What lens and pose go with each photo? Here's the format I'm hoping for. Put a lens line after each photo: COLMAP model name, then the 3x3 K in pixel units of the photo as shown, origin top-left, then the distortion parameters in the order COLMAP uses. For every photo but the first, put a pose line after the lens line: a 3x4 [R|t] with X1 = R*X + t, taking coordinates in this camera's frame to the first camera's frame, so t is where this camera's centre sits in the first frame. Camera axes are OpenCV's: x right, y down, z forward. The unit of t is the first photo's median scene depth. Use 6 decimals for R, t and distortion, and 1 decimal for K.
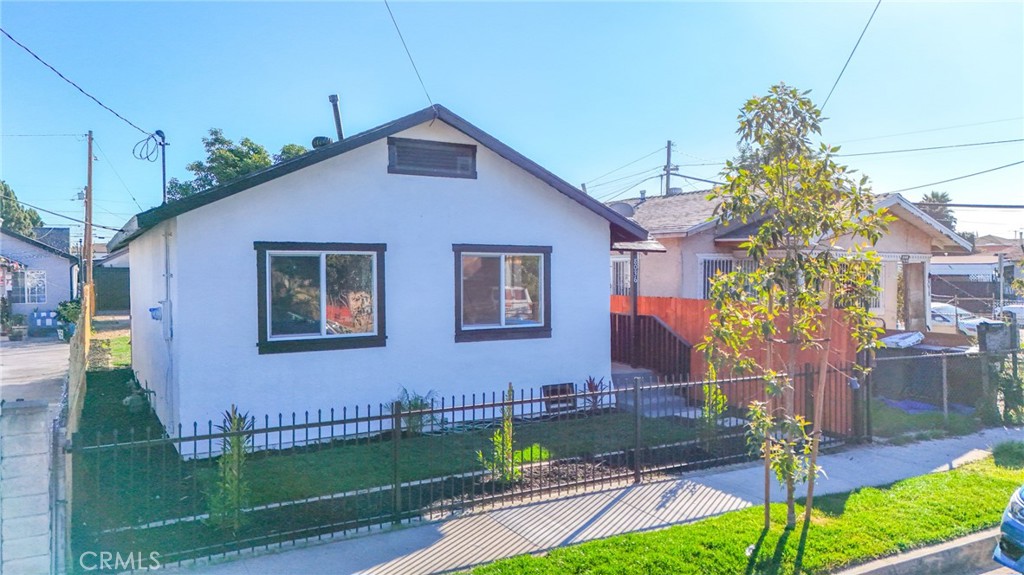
lens RADIAL K [[753.6, 0, 515.2], [0, 753.6, 281.0], [0, 0, 1]] dist [0.078189, -0.070112]
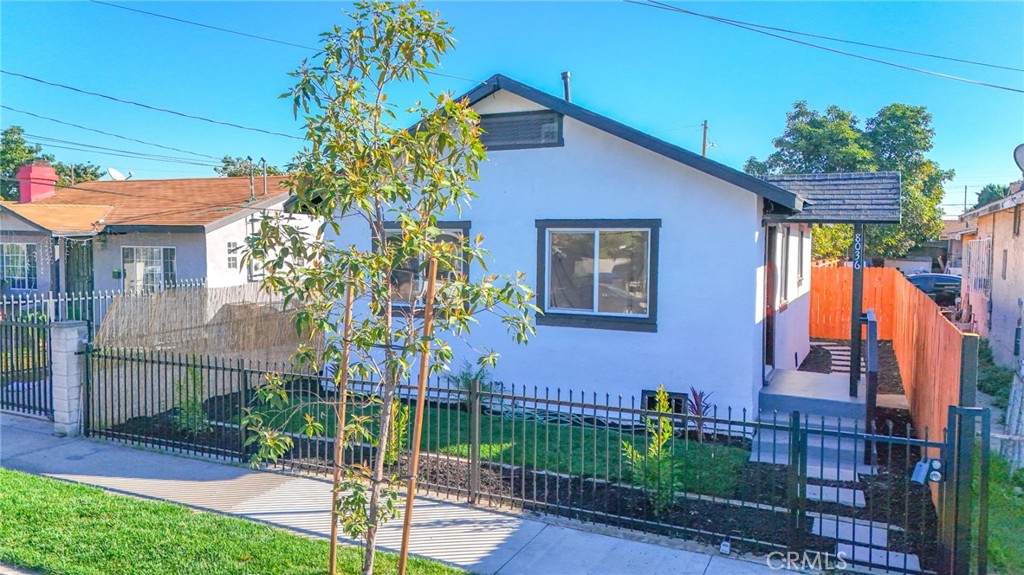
lens RADIAL K [[753.6, 0, 509.4], [0, 753.6, 286.0], [0, 0, 1]] dist [0.078189, -0.070112]
pose [[0.564143, 0.053478, -0.823943, 0.708598], [-0.021872, 0.998518, 0.049834, -0.013307], [0.825387, -0.010092, 0.564477, 0.465947]]
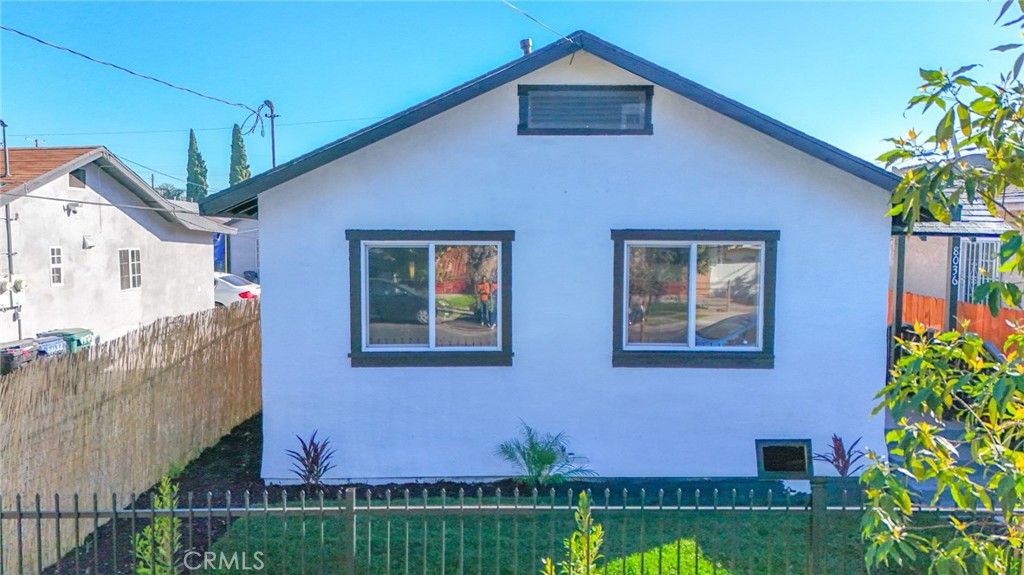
lens RADIAL K [[753.6, 0, 511.0], [0, 753.6, 287.4], [0, 0, 1]] dist [0.078189, -0.070112]
pose [[0.873295, 0.042840, -0.485304, 0.190984], [-0.013498, 0.997872, 0.063798, -0.040708], [0.487005, -0.049163, 0.872015, 0.345696]]
